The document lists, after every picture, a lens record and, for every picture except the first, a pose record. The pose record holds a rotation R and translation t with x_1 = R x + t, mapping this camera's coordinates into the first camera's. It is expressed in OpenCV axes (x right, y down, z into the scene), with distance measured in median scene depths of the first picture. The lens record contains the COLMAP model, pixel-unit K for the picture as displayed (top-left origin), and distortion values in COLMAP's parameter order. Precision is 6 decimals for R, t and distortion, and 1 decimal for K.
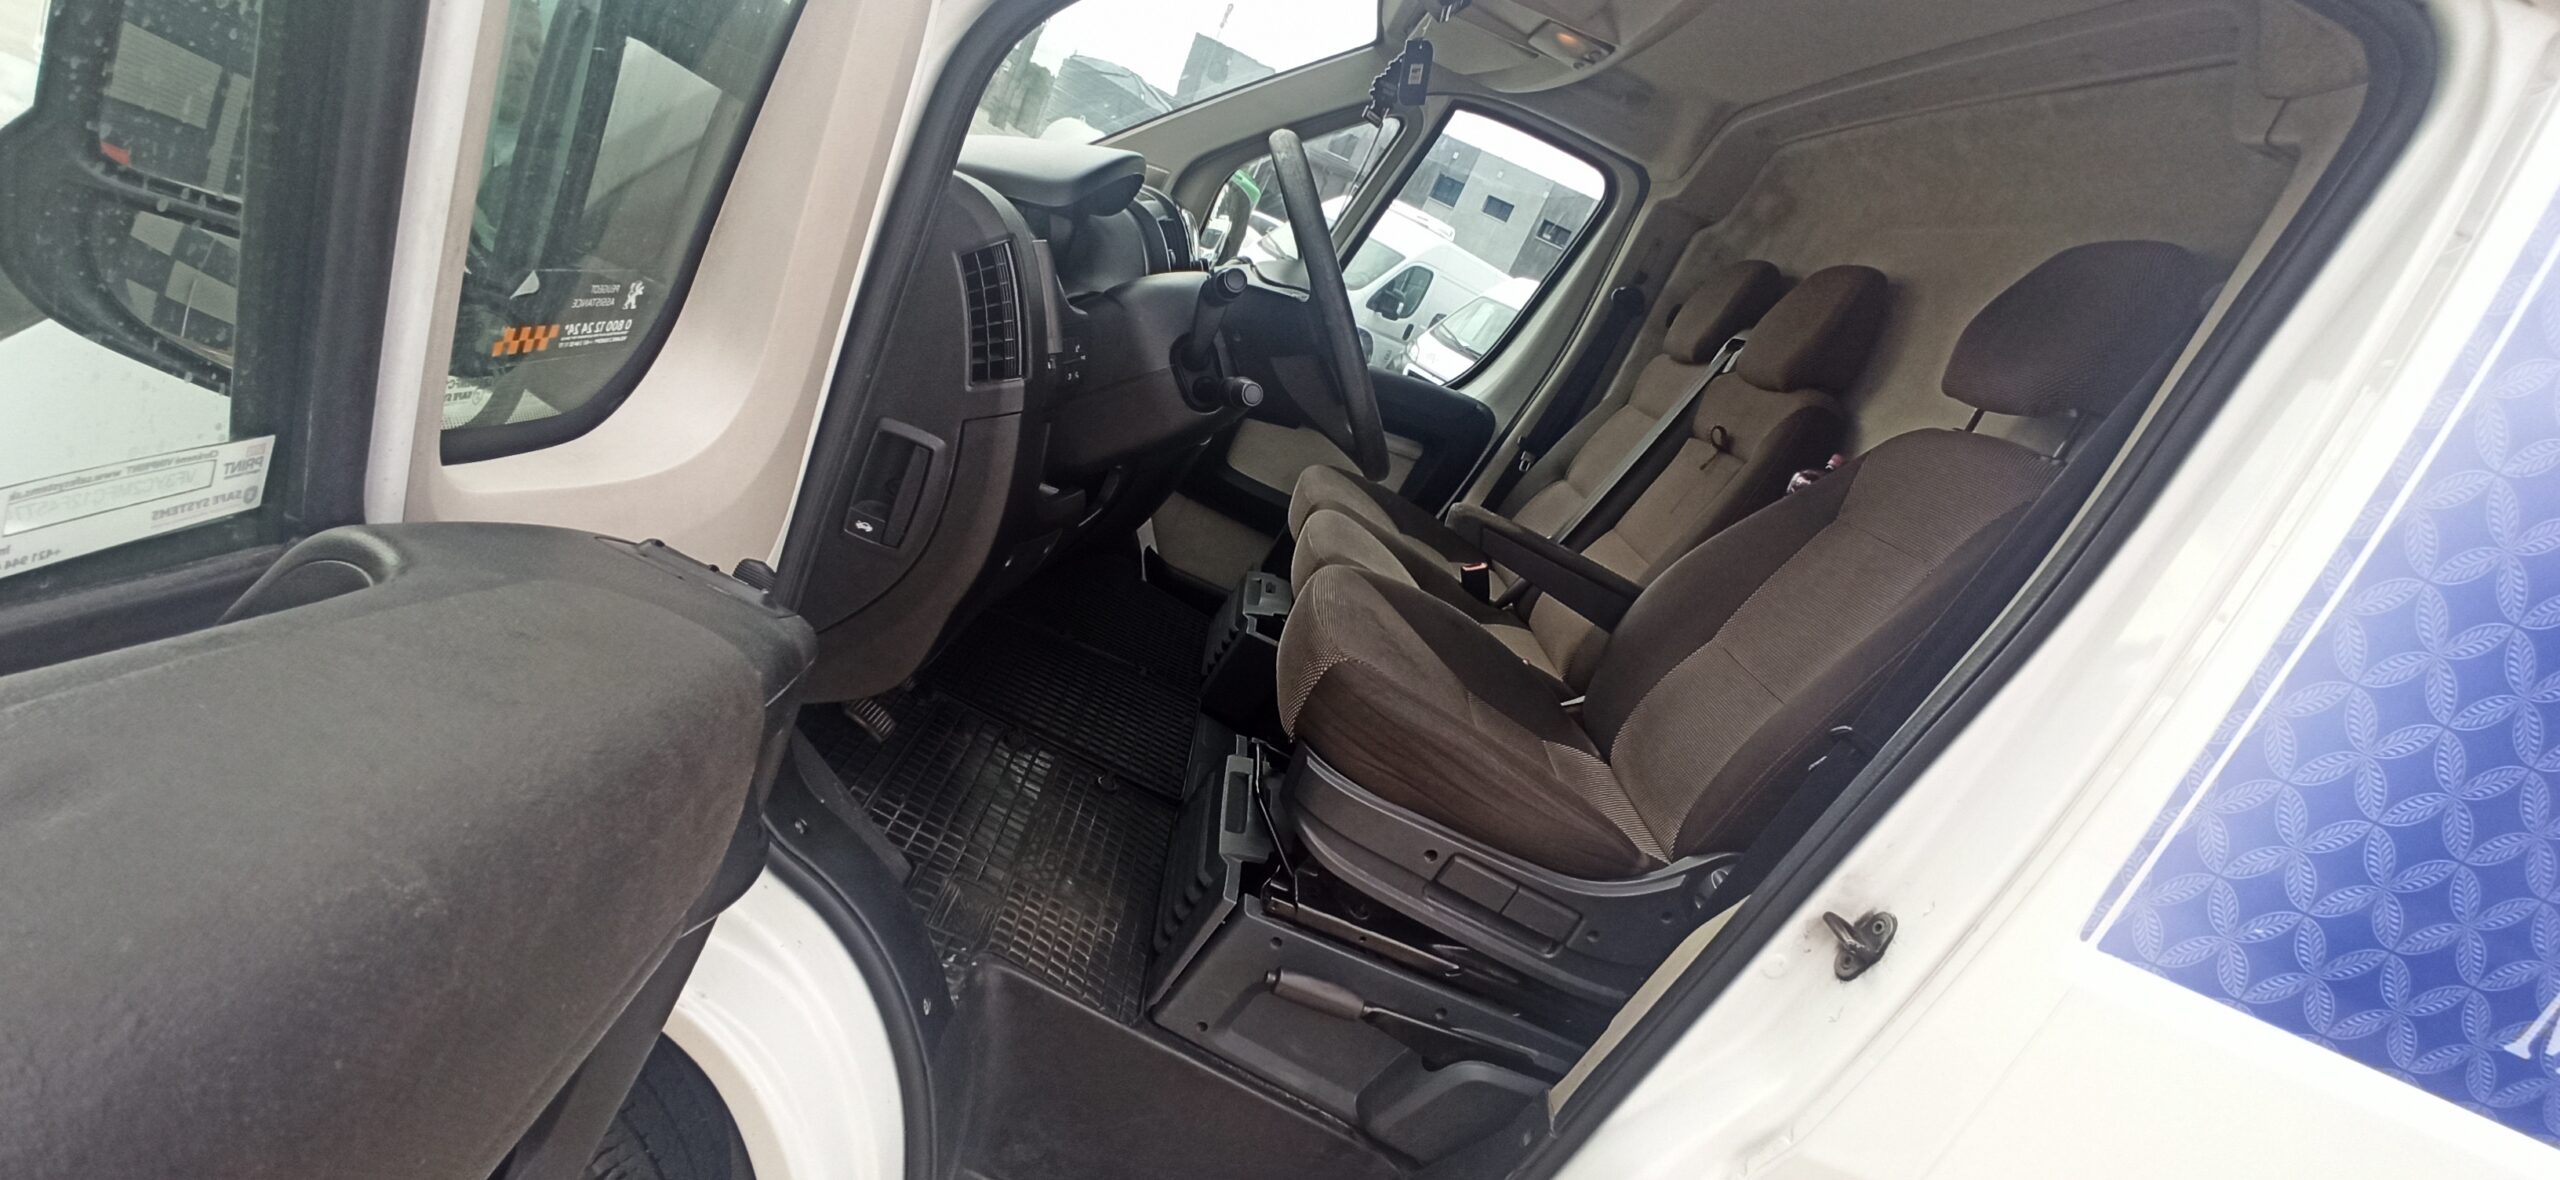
lens RADIAL K [[1155.1, 0, 1310.5], [0, 1155.1, 607.2], [0, 0, 1]] dist [-0.053182, 0.030713]
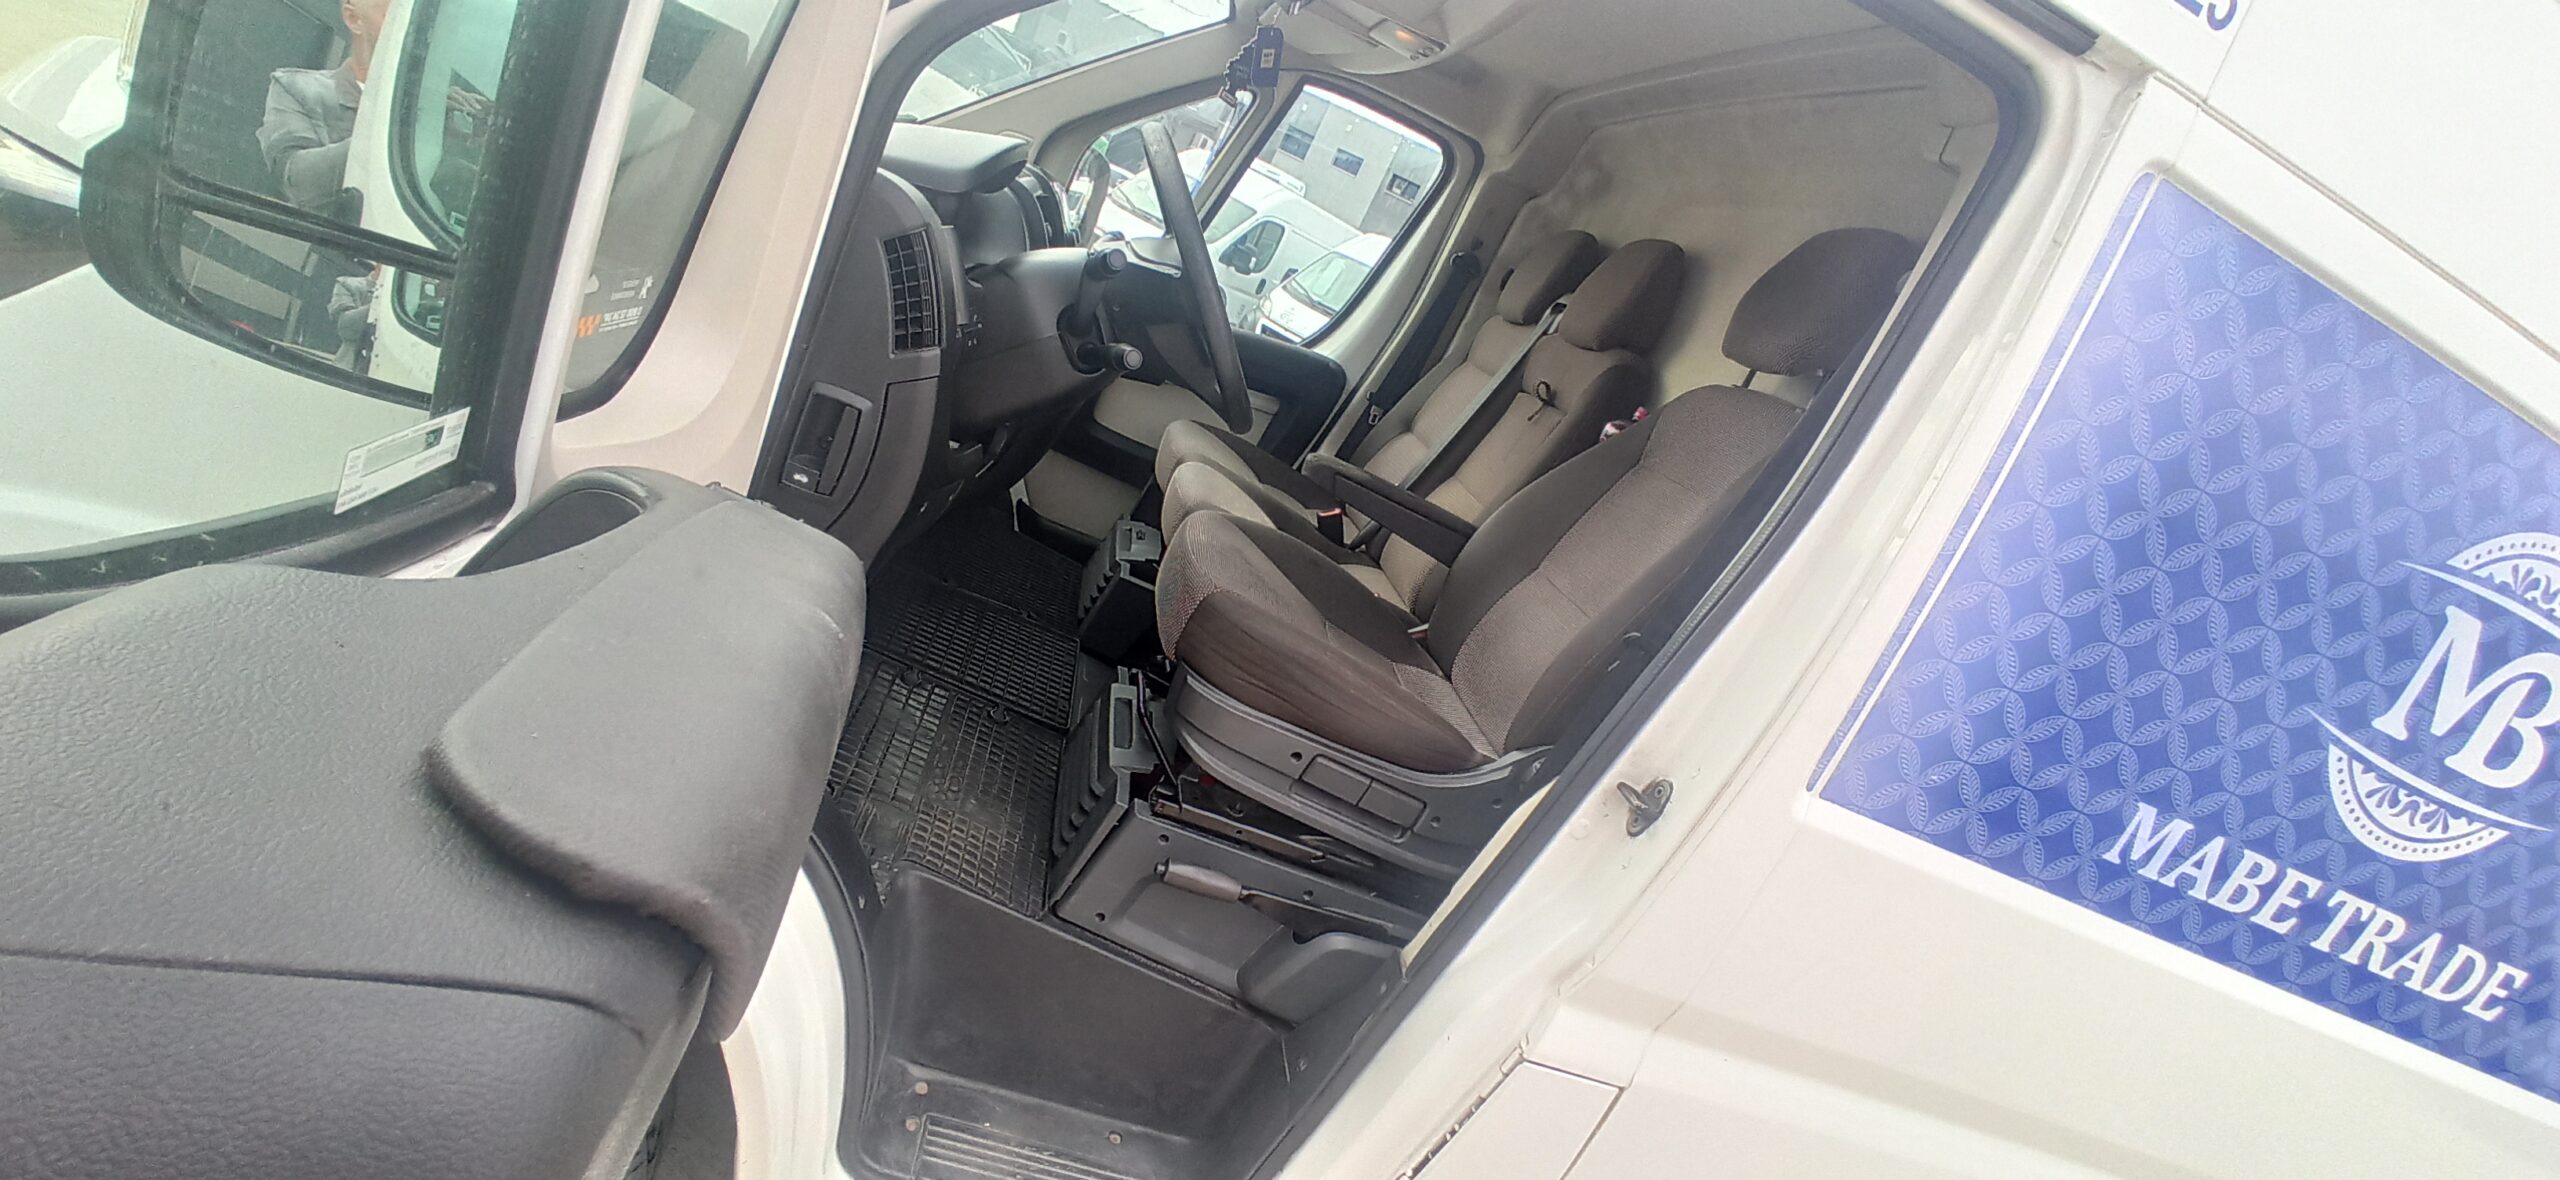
lens RADIAL K [[1155.1, 0, 1310.5], [0, 1155.1, 607.2], [0, 0, 1]] dist [-0.053182, 0.030713]
pose [[0.992257, -0.025669, 0.121521, -0.017053], [0.020787, 0.998932, 0.041275, 0.014883], [-0.122451, -0.038430, 0.991730, -0.134547]]
